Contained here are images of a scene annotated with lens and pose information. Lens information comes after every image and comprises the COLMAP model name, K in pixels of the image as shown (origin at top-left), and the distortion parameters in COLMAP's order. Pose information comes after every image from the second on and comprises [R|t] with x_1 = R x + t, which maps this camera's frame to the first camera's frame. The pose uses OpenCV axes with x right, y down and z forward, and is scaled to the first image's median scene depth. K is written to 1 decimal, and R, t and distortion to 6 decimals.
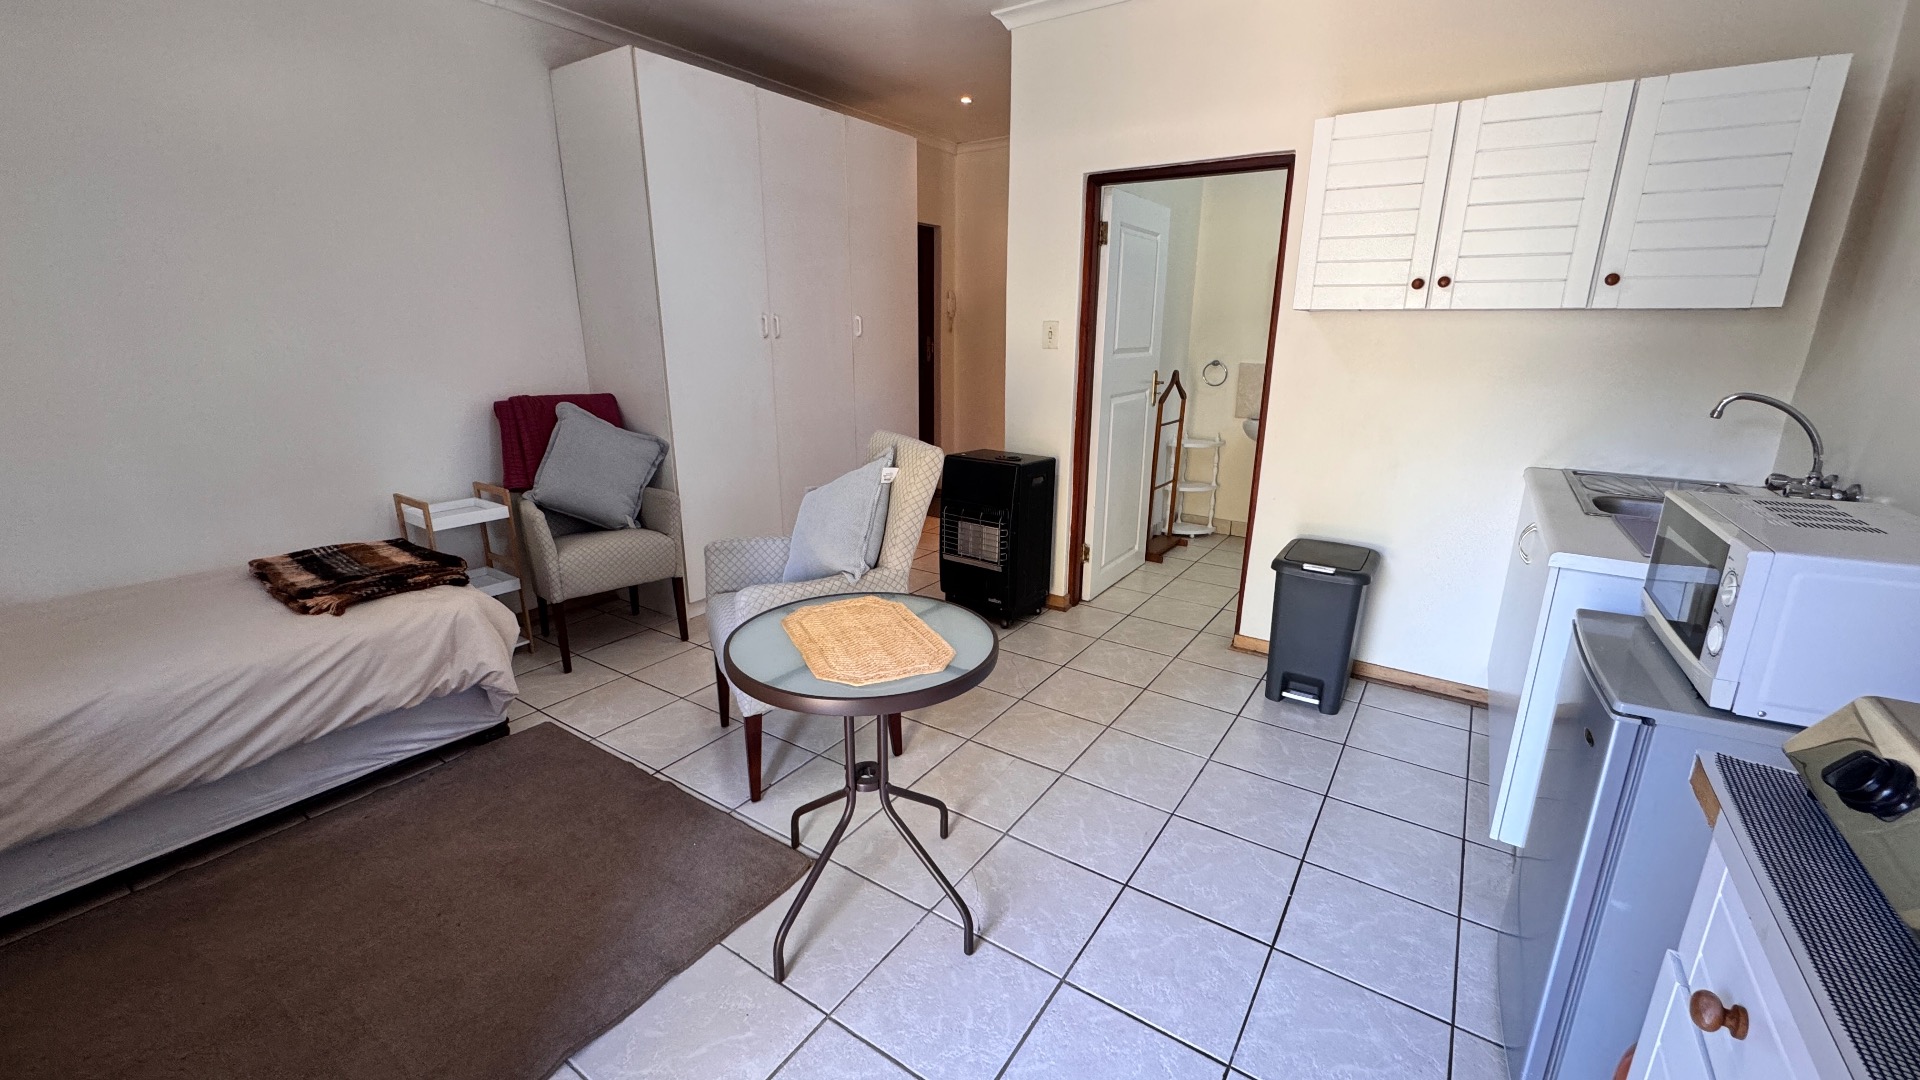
lens RADIAL K [[764.7, 0, 960.4], [0, 764.7, 534.9], [0, 0, 1]] dist [-0.003661, 0.000203]
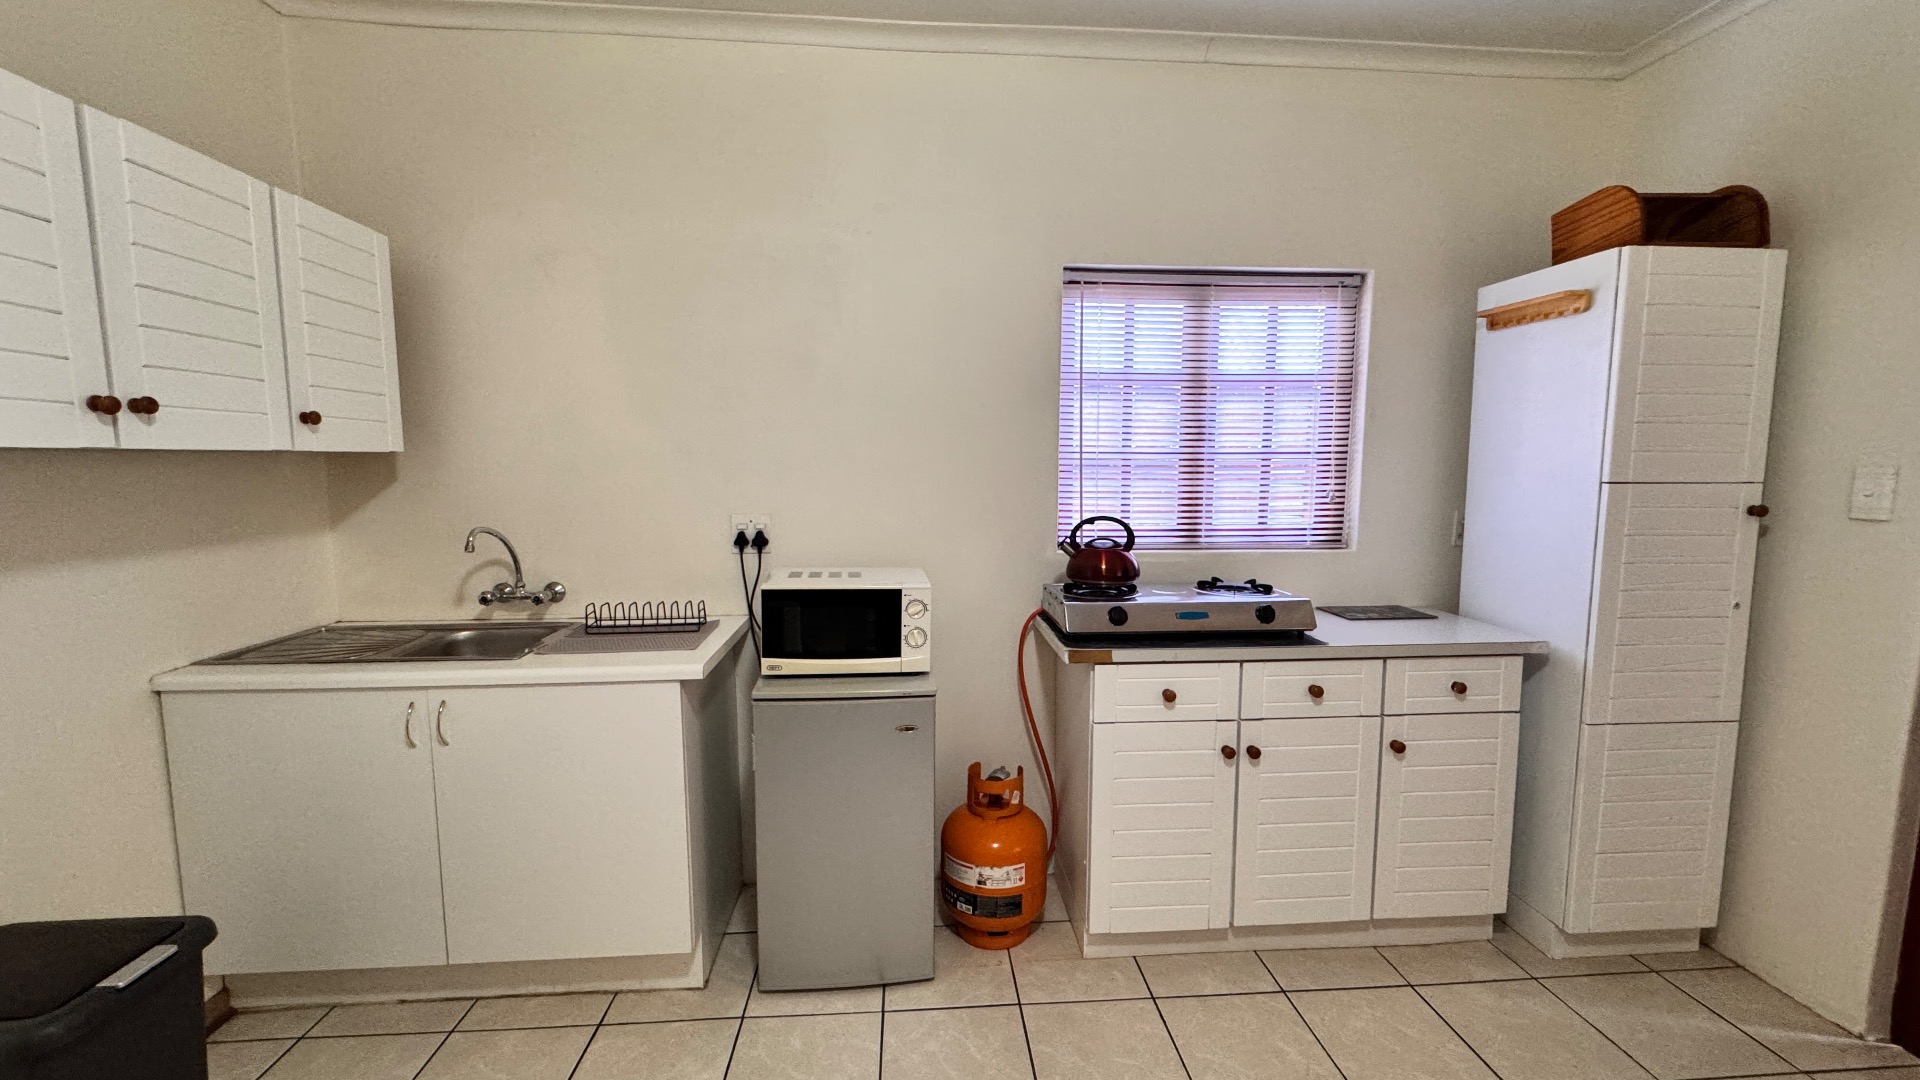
lens RADIAL K [[764.7, 0, 958.5], [0, 764.7, 540.8], [0, 0, 1]] dist [-0.003661, 0.000203]
pose [[-0.616988, -0.086894, 0.782160, -0.260703], [0.217264, 0.936451, 0.275419, -0.299296], [-0.756387, 0.339866, -0.558901, 1.024854]]
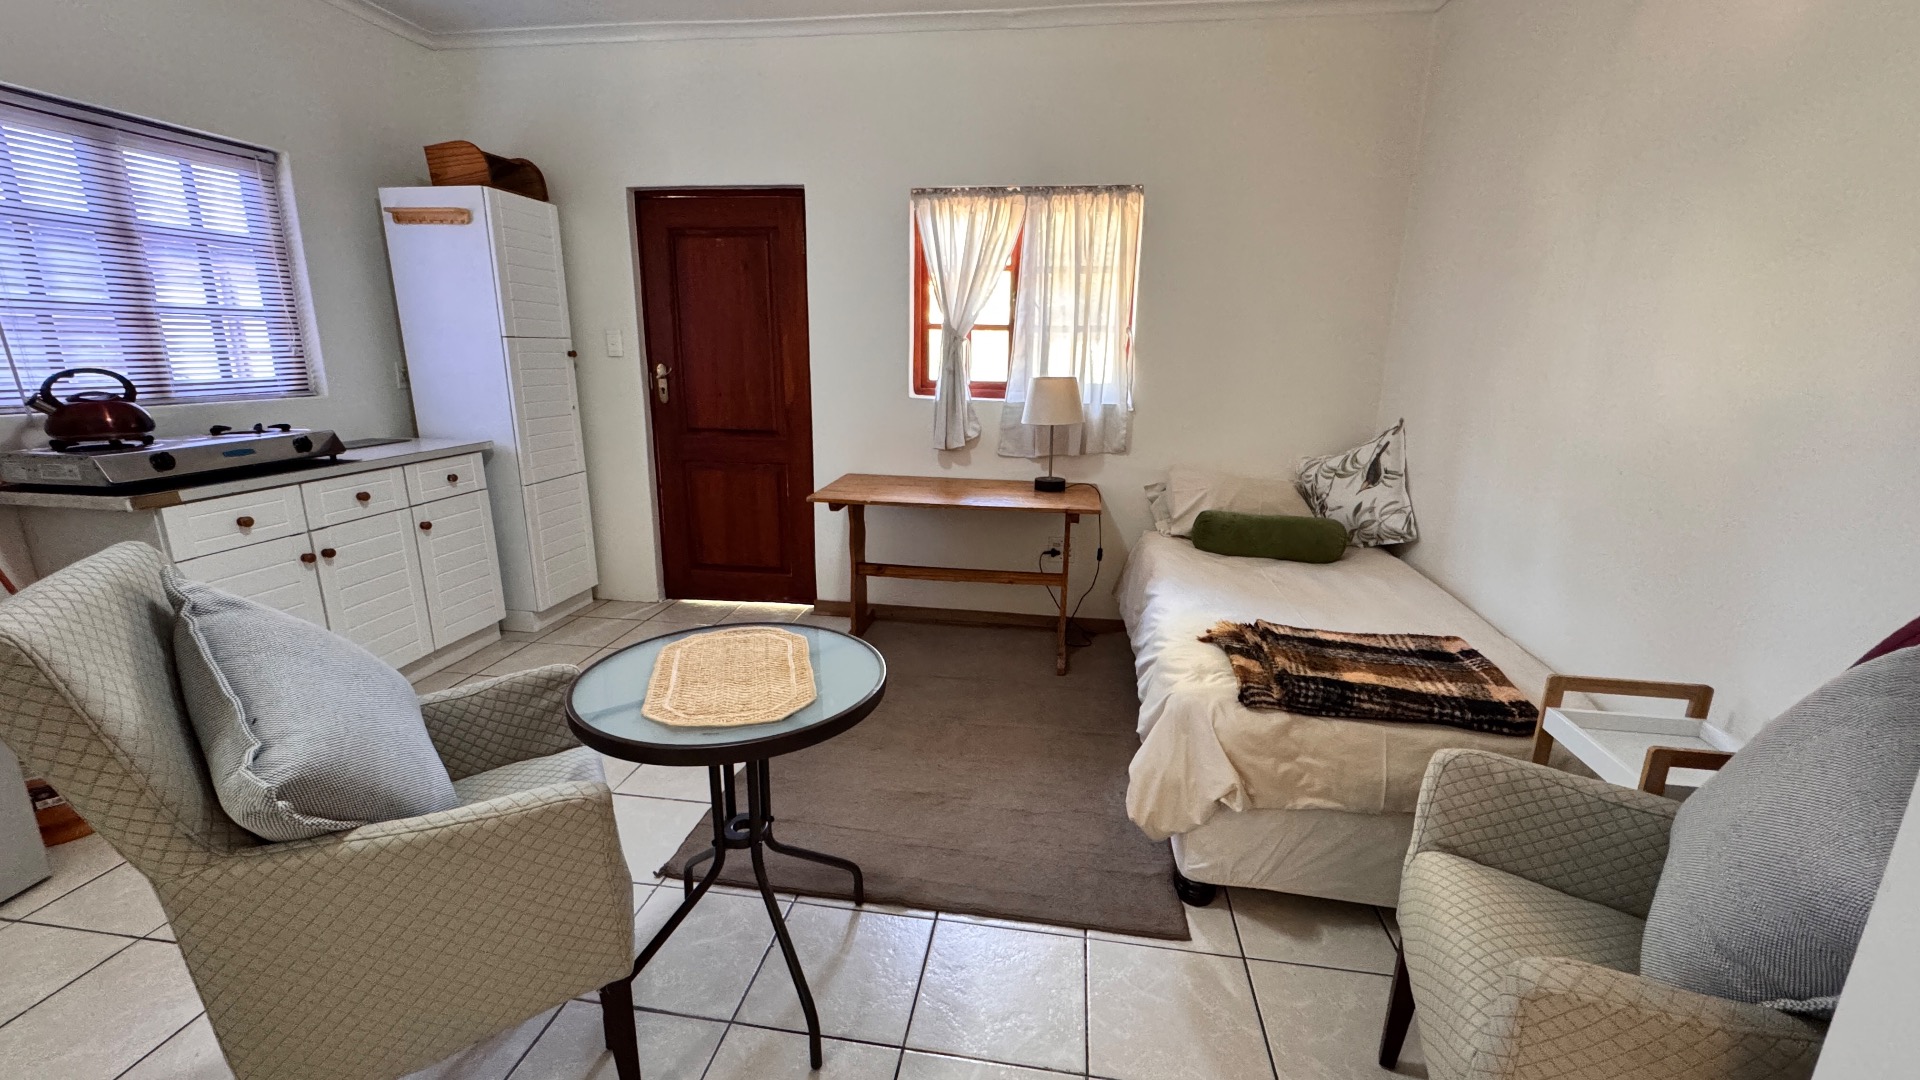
lens RADIAL K [[764.7, 0, 957.9], [0, 764.7, 540.0], [0, 0, 1]] dist [-0.003661, 0.000203]
pose [[-0.902927, 0.088884, -0.420502, -0.151773], [-0.136709, 0.868174, 0.477059, -0.444000], [0.407472, 0.488236, -0.771747, 1.657172]]
